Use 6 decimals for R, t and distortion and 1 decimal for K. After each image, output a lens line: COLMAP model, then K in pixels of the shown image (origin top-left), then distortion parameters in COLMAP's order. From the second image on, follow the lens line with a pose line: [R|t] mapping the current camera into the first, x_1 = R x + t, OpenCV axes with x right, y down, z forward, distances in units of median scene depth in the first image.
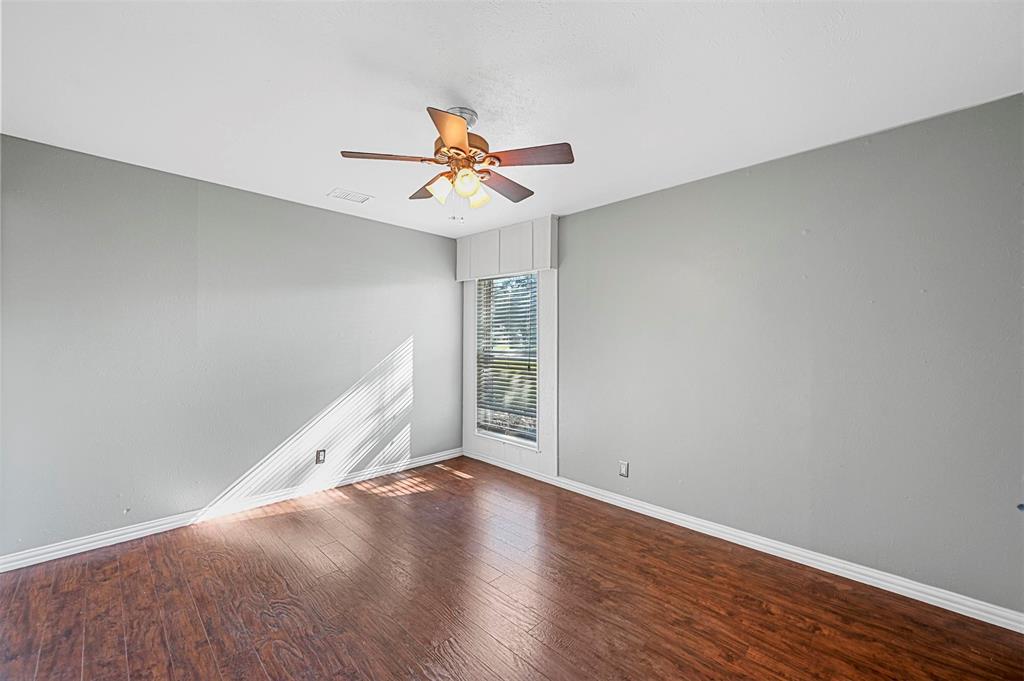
lens RADIAL K [[415.0, 0, 512.0], [0, 415.0, 340.5], [0, 0, 1]] dist [-0.000415, 0.000152]
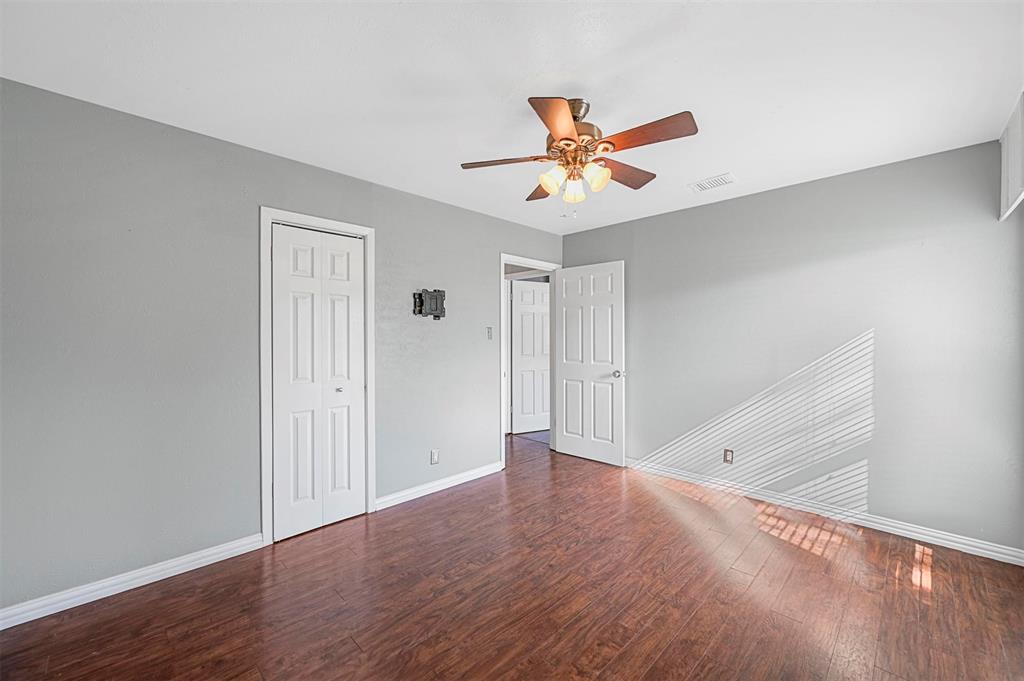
lens RADIAL K [[403.0, 0, 507.5], [0, 403.0, 338.5], [0, 0, 1]] dist [-0.001748, 0.000084]
pose [[0.021423, 0.009486, -0.999725, 0.439649], [-0.014195, 0.999857, 0.009183, 0.009546], [0.999670, 0.013994, 0.021555, 0.469433]]
